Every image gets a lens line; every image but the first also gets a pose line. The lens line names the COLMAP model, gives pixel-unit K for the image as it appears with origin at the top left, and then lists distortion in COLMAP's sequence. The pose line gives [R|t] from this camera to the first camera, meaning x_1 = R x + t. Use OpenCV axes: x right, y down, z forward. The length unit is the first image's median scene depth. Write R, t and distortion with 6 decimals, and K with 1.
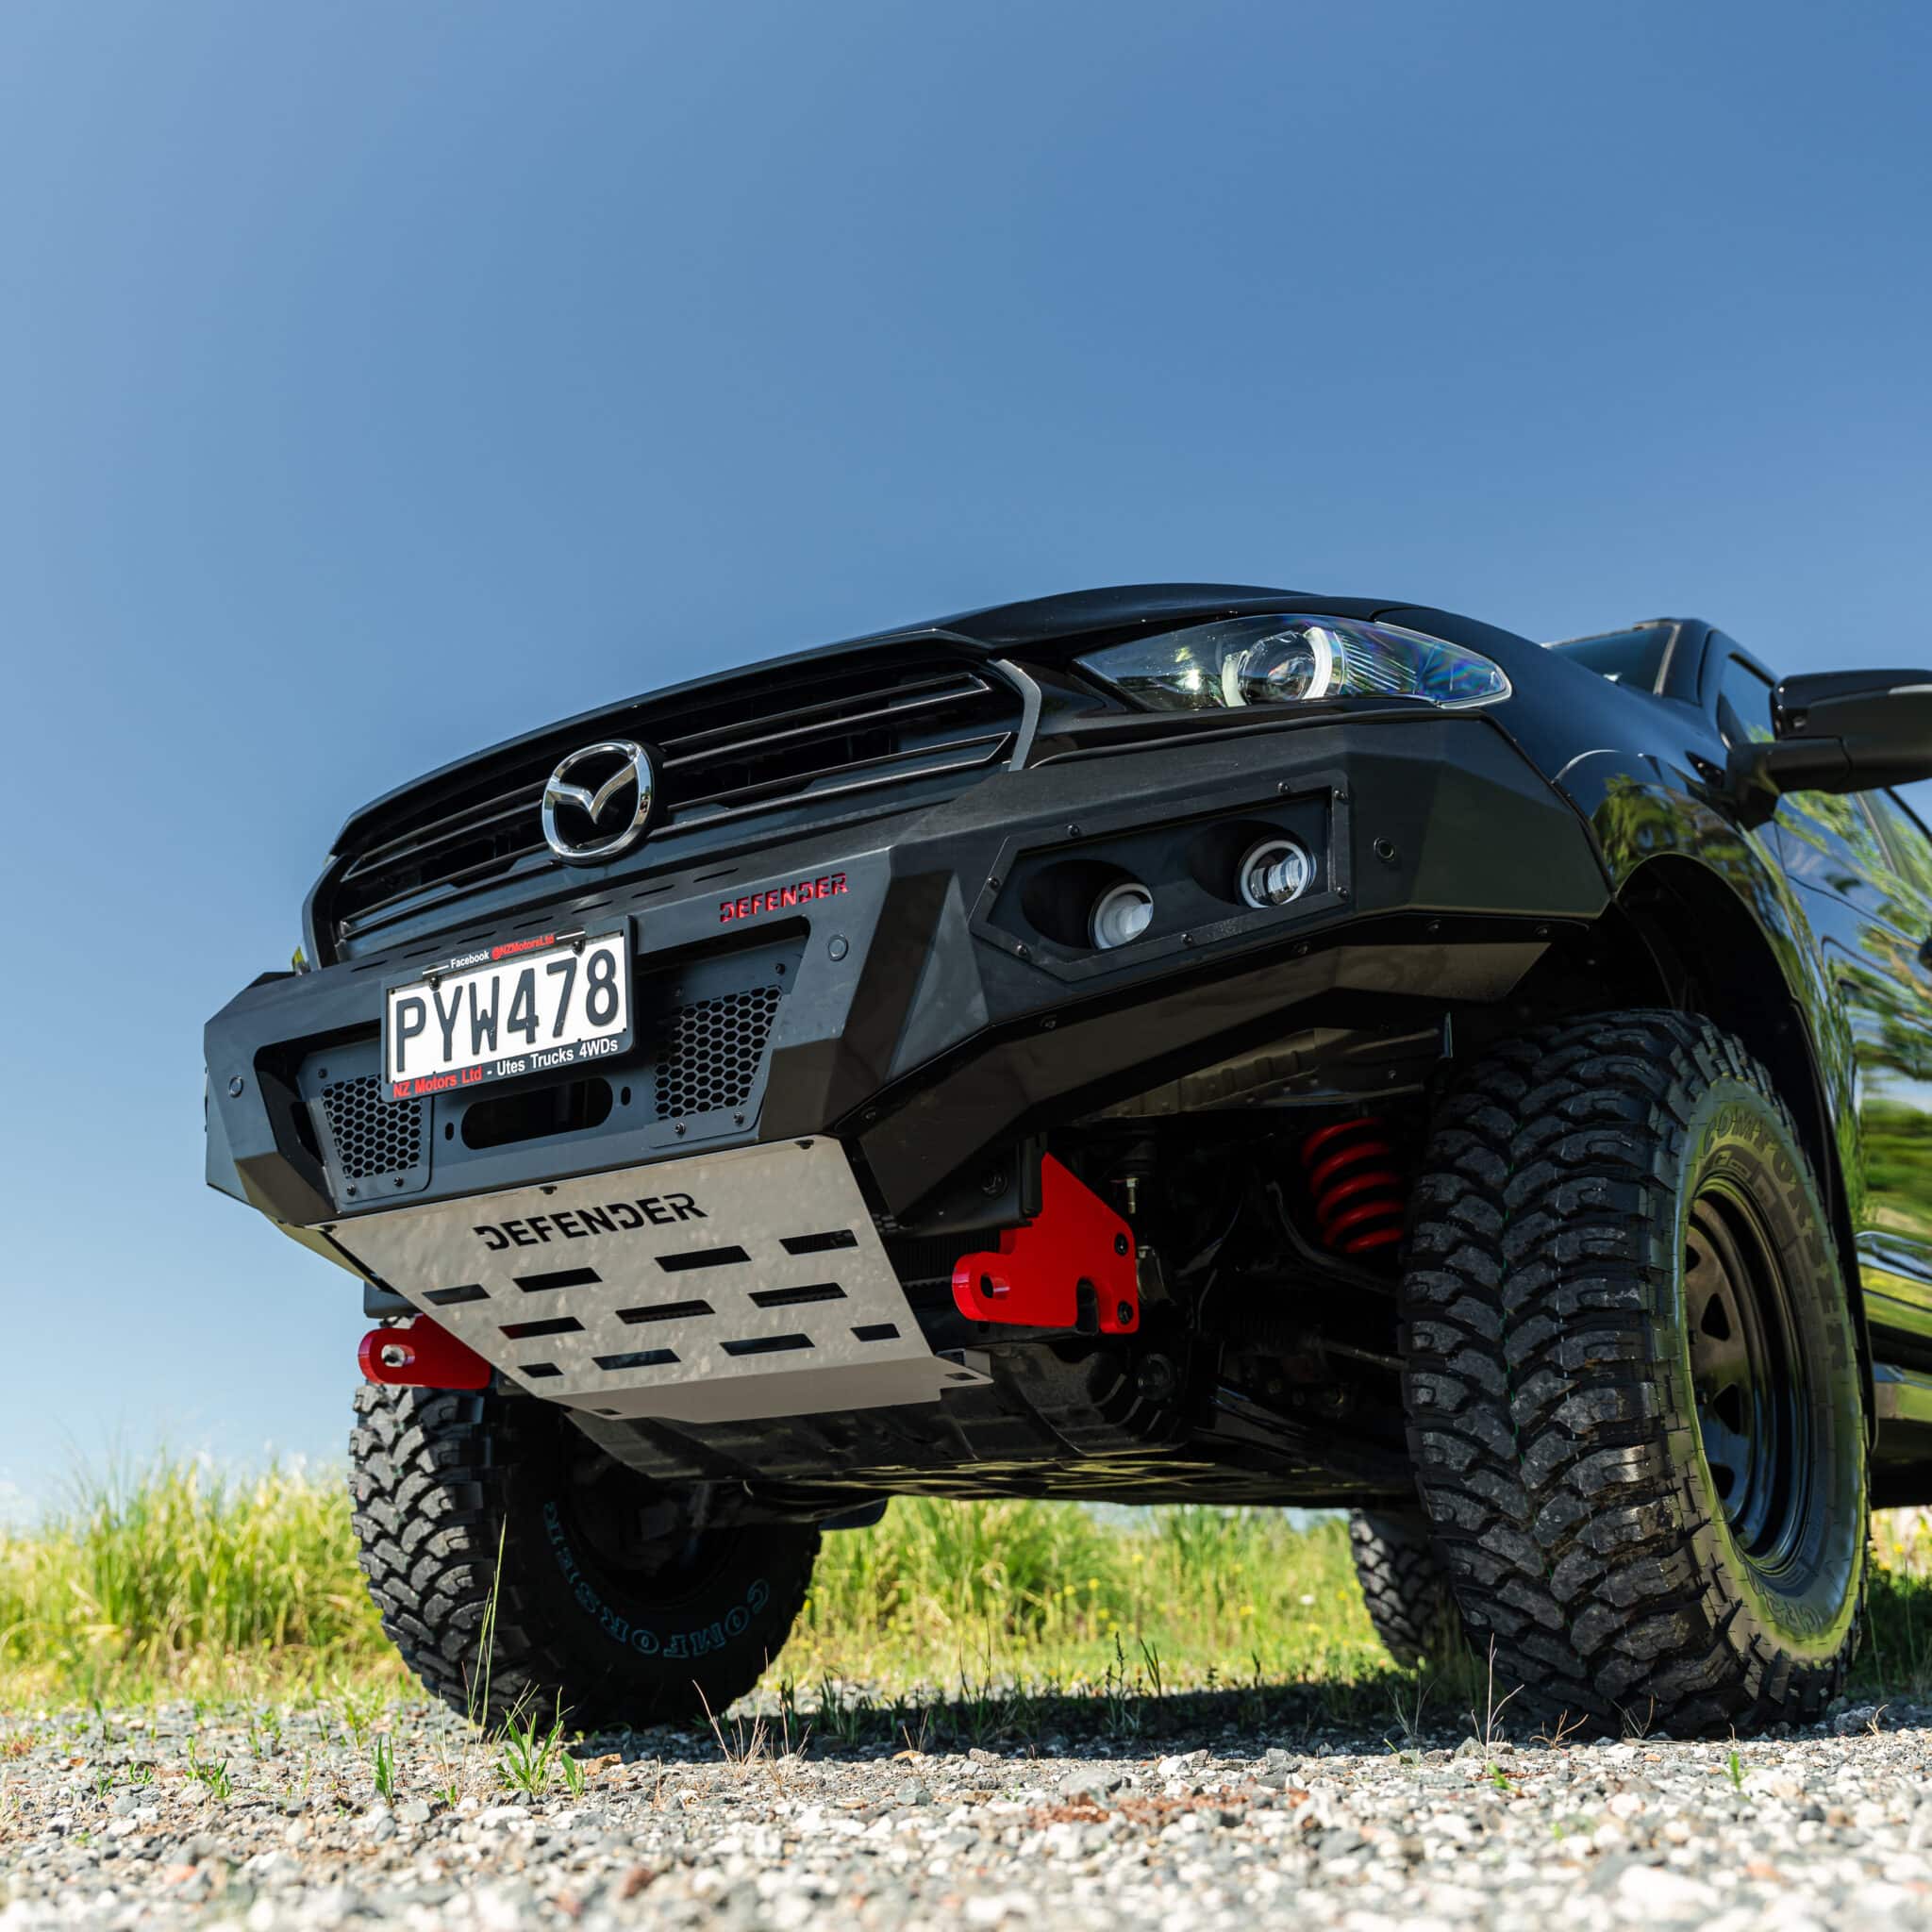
lens RADIAL K [[2383.9, 0, 957.5], [0, 2383.9, 968.7], [0, 0, 1]] dist [-0.008686, 0.013818]
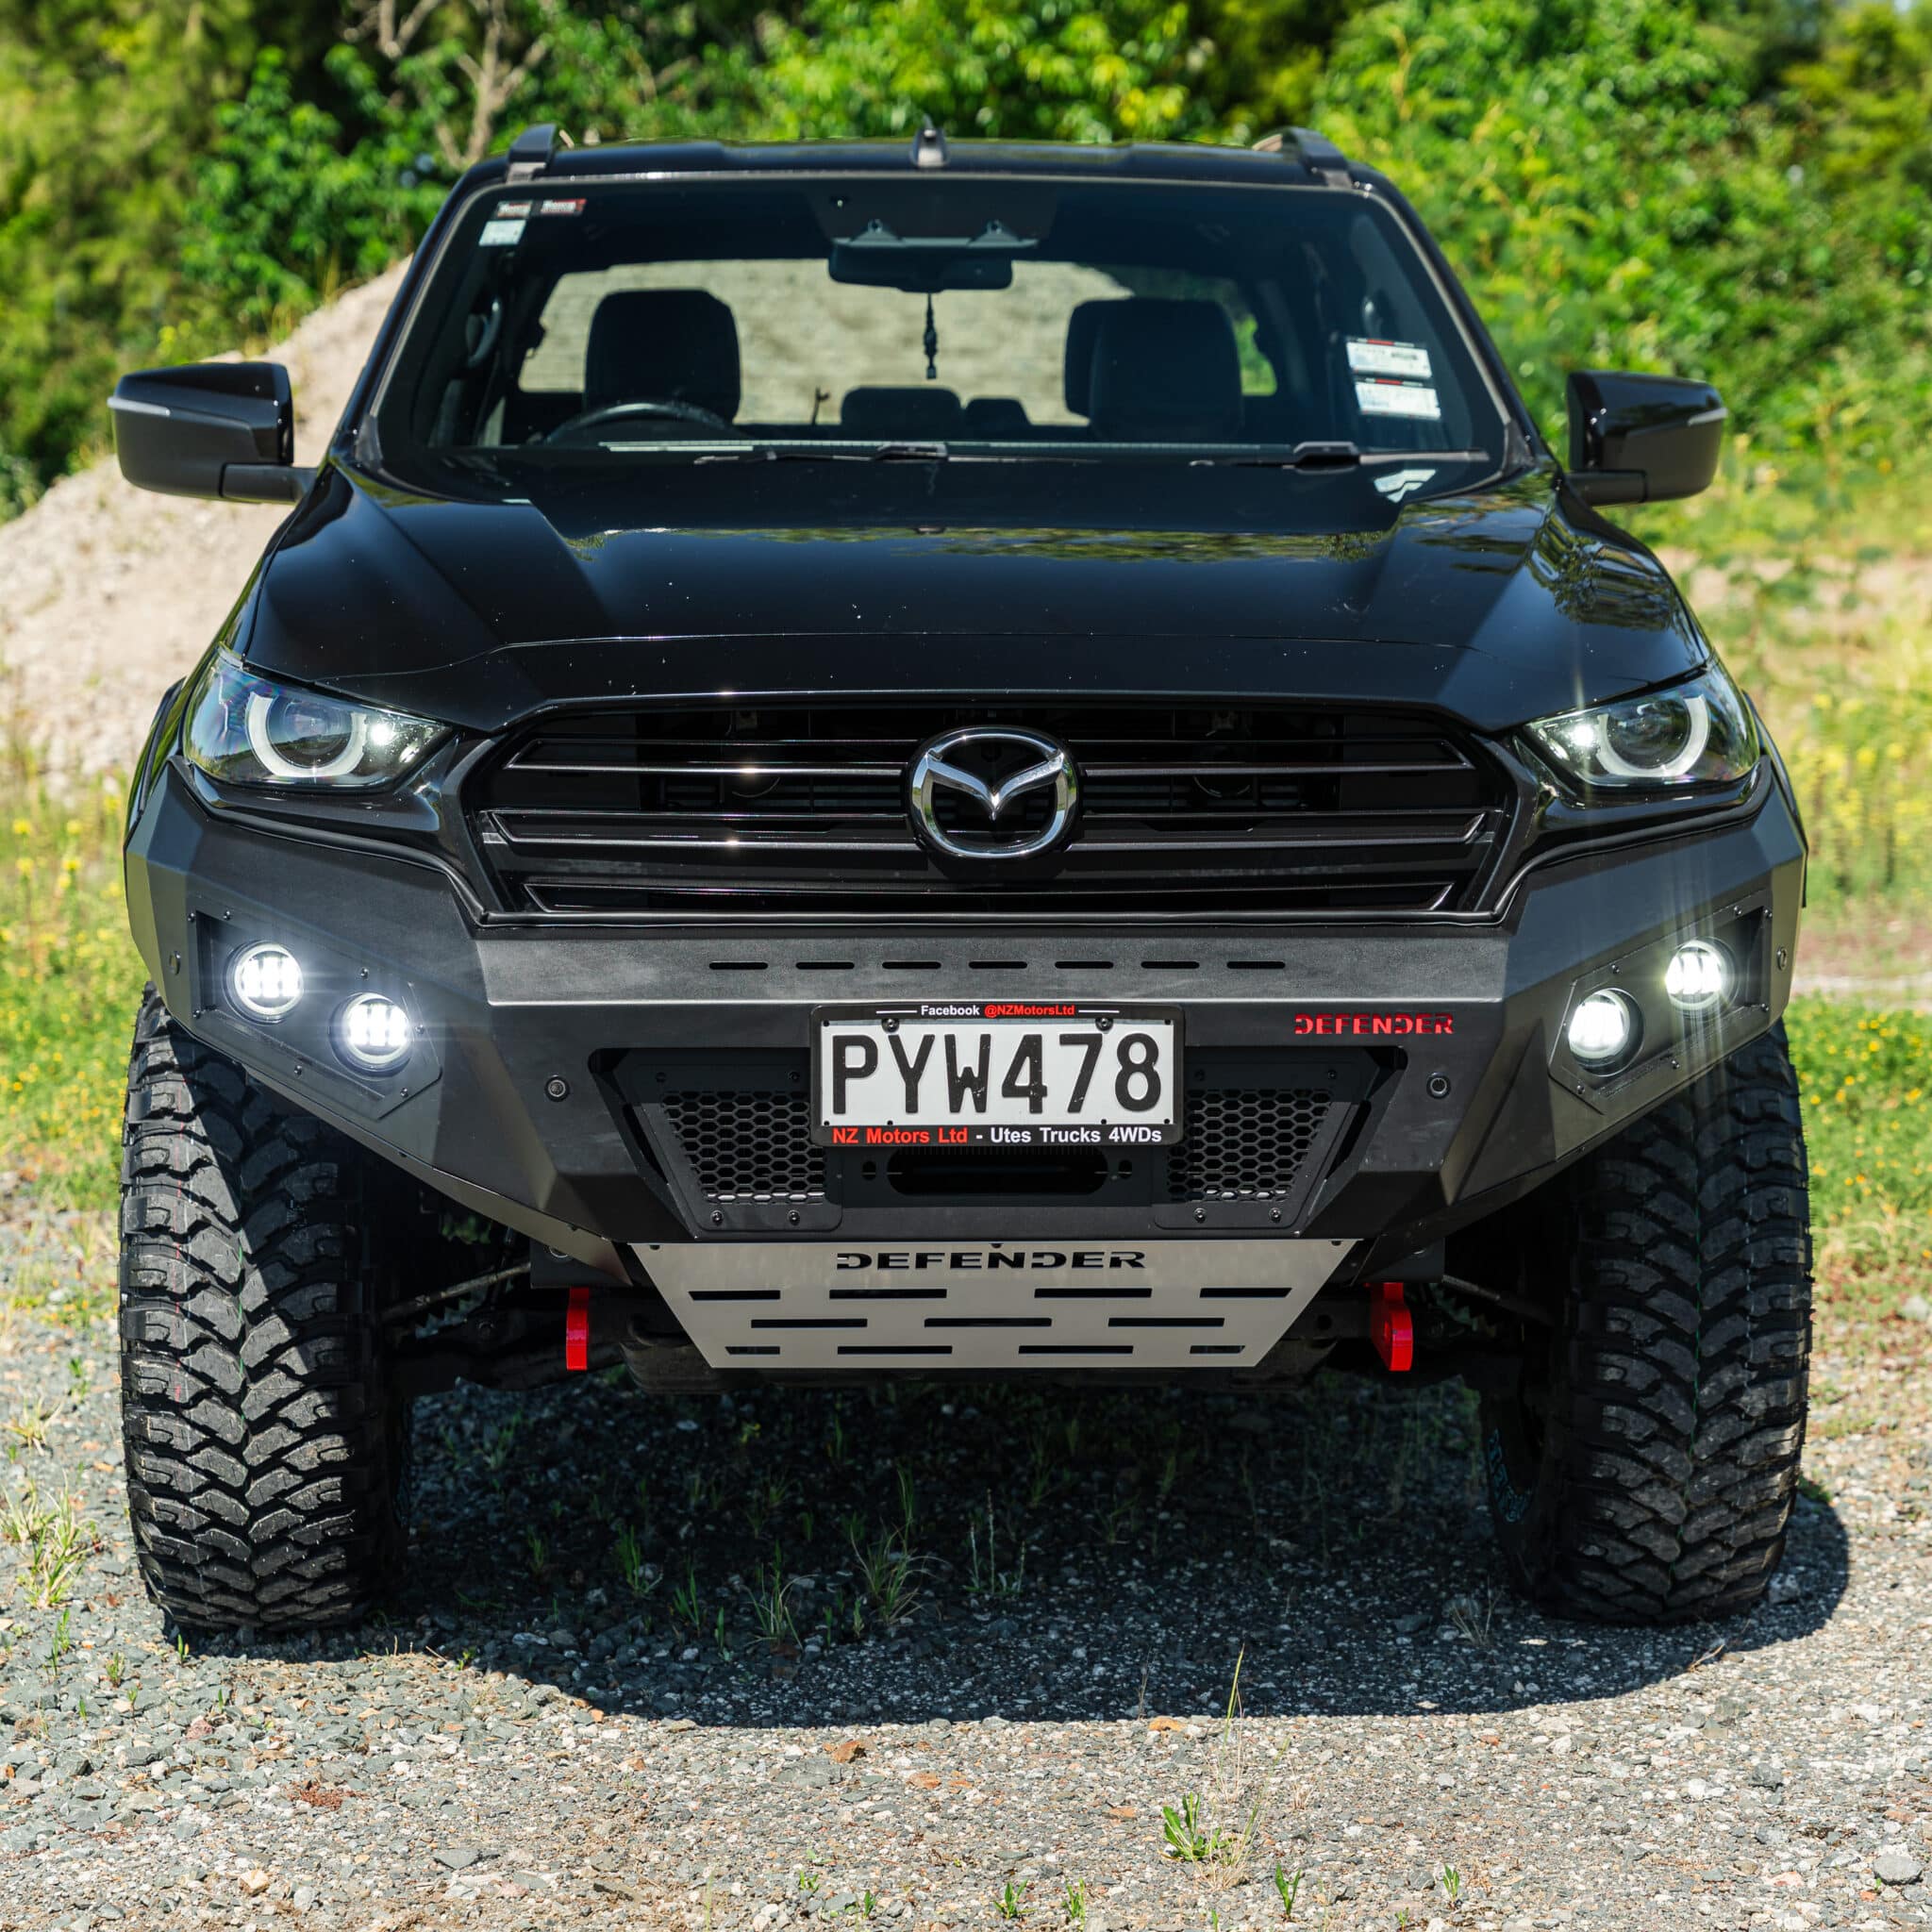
lens RADIAL K [[4936.7, 0, 974.6], [0, 4936.7, 1039.3], [0, 0, 1]] dist [0.031812, -0.035507]
pose [[0.789382, -0.038840, 0.612673, -1.411795], [-0.187852, 0.934843, 0.301298, -0.589707], [-0.584455, -0.352931, 0.730652, -0.428835]]
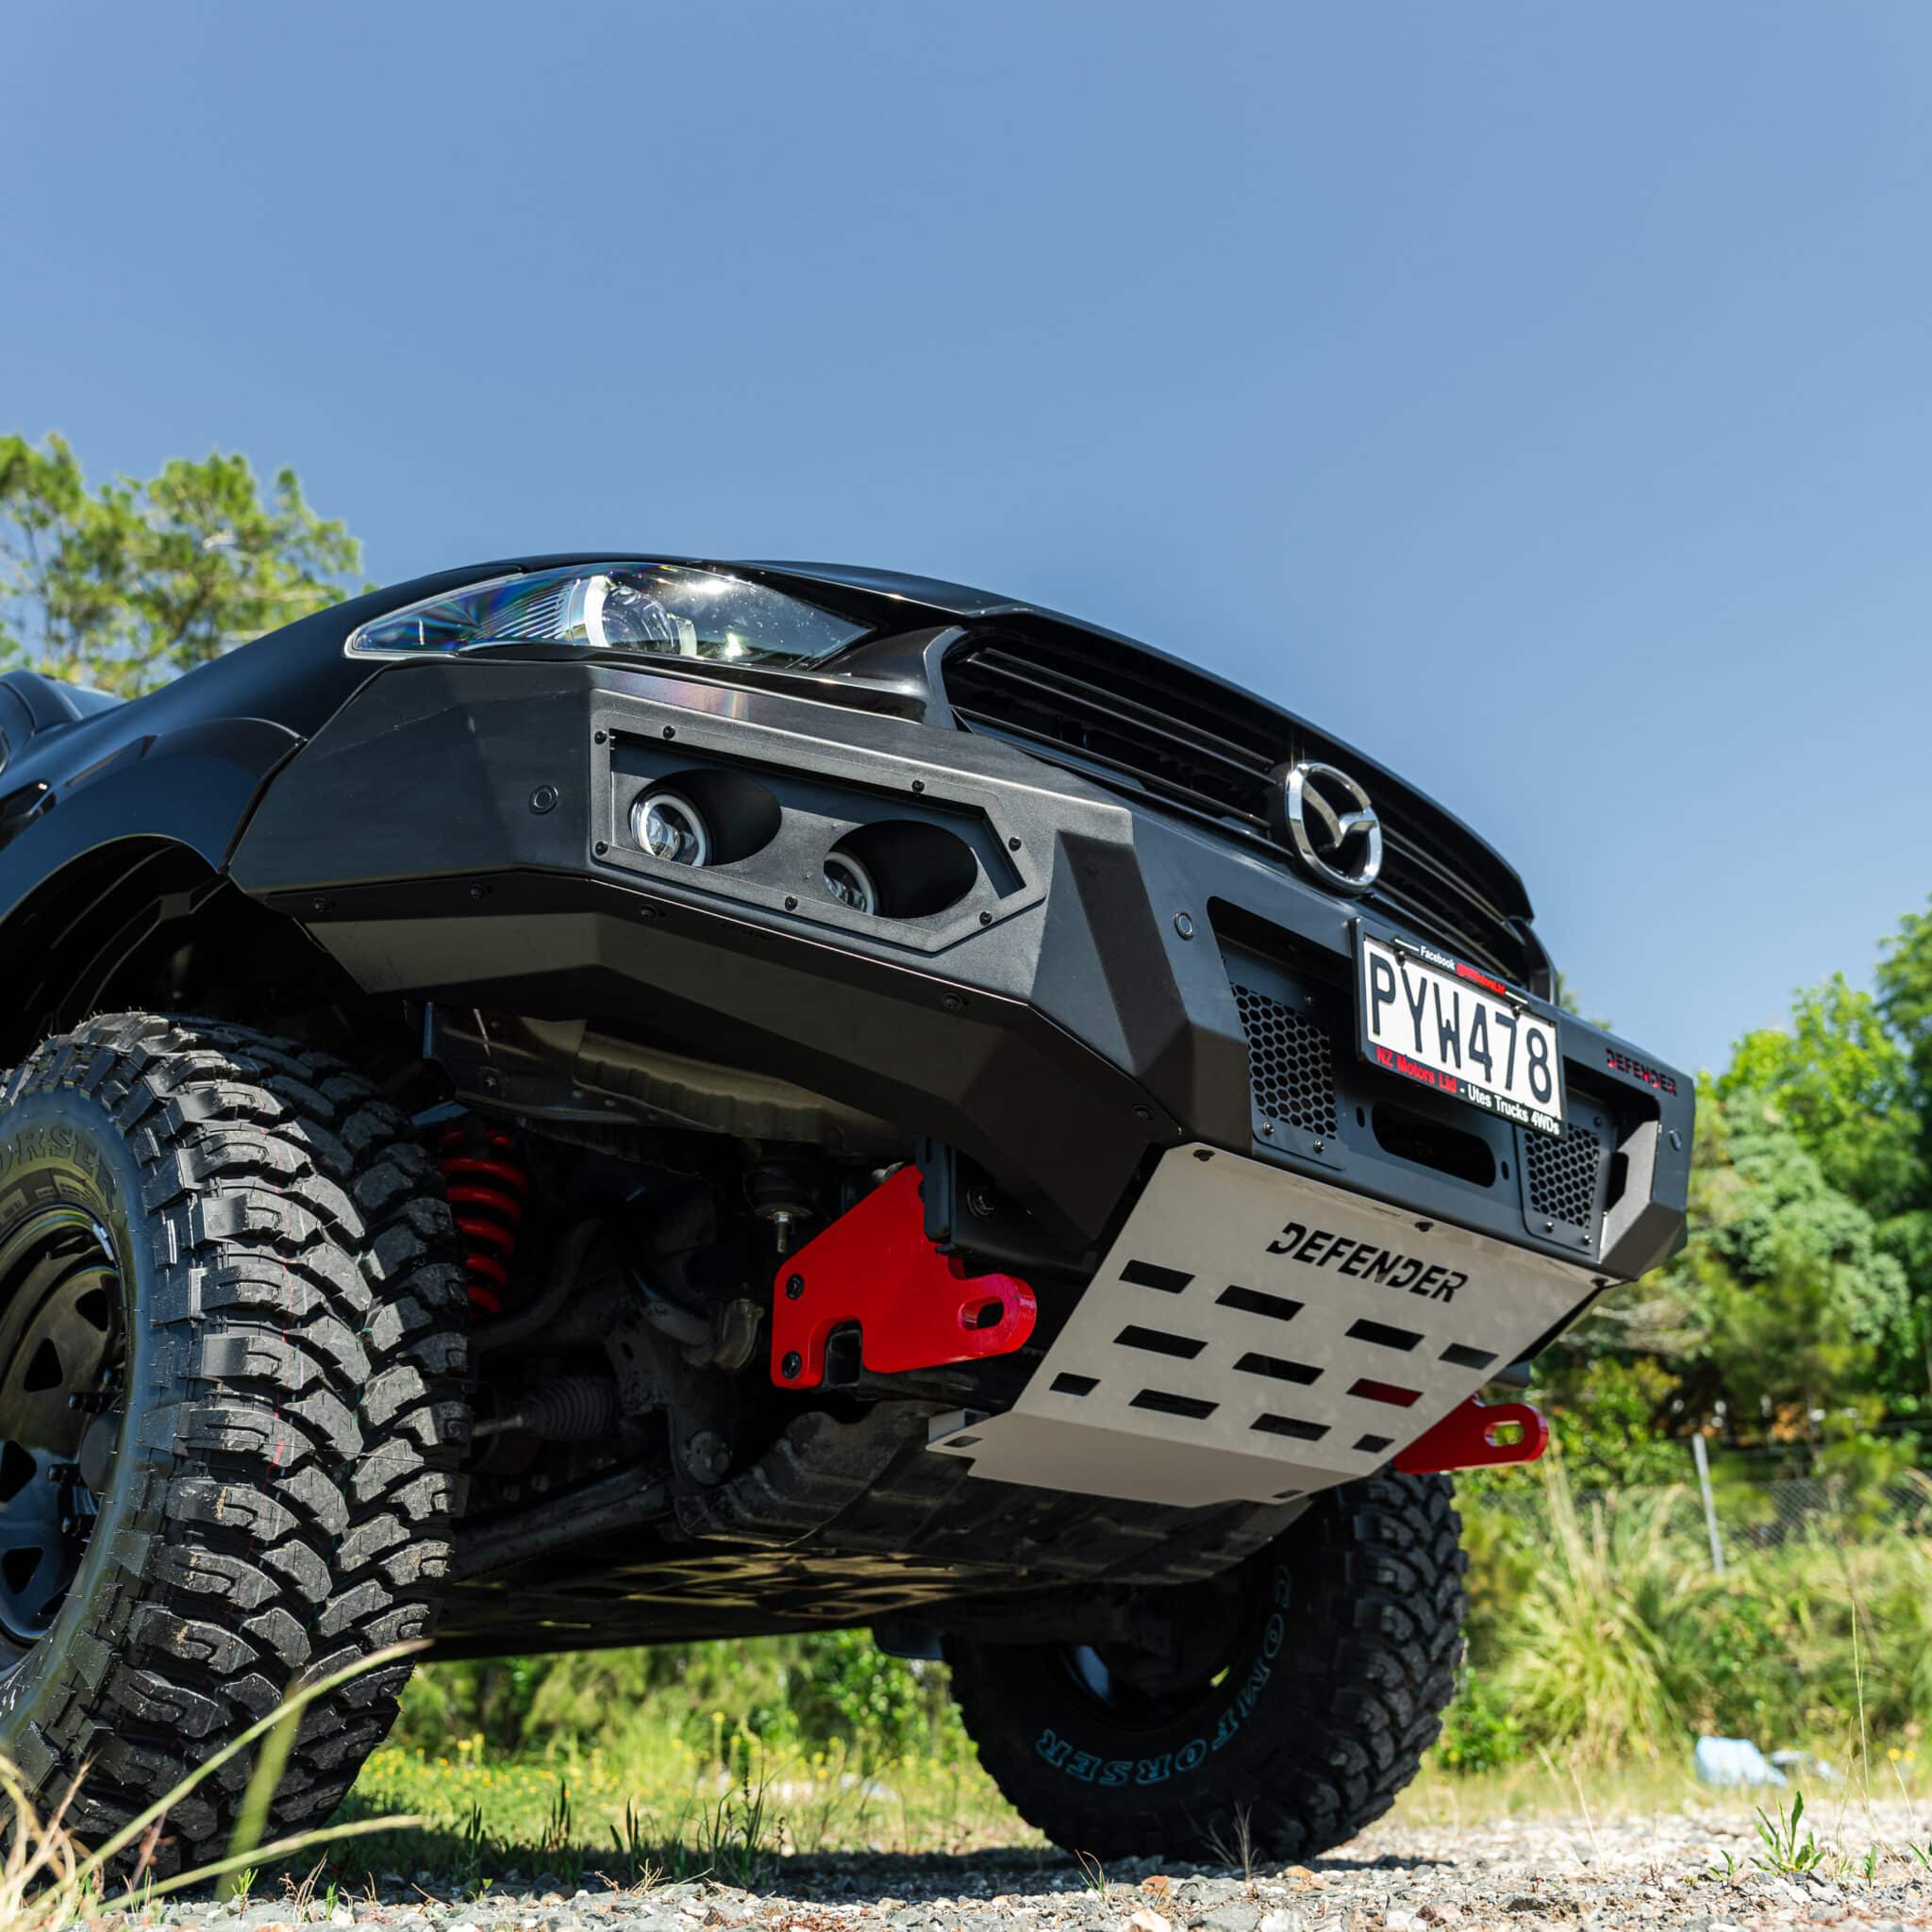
lens RADIAL K [[2155.9, 0, 966.0], [0, 2155.9, 966.0], [0, 0, 1]] dist [-0.009544, 0.002566]
pose [[0.147682, 0.390112, 0.908847, -1.004385], [-0.258410, 0.902223, -0.345279, 0.338677], [-0.954680, -0.183864, 0.234051, 1.001744]]
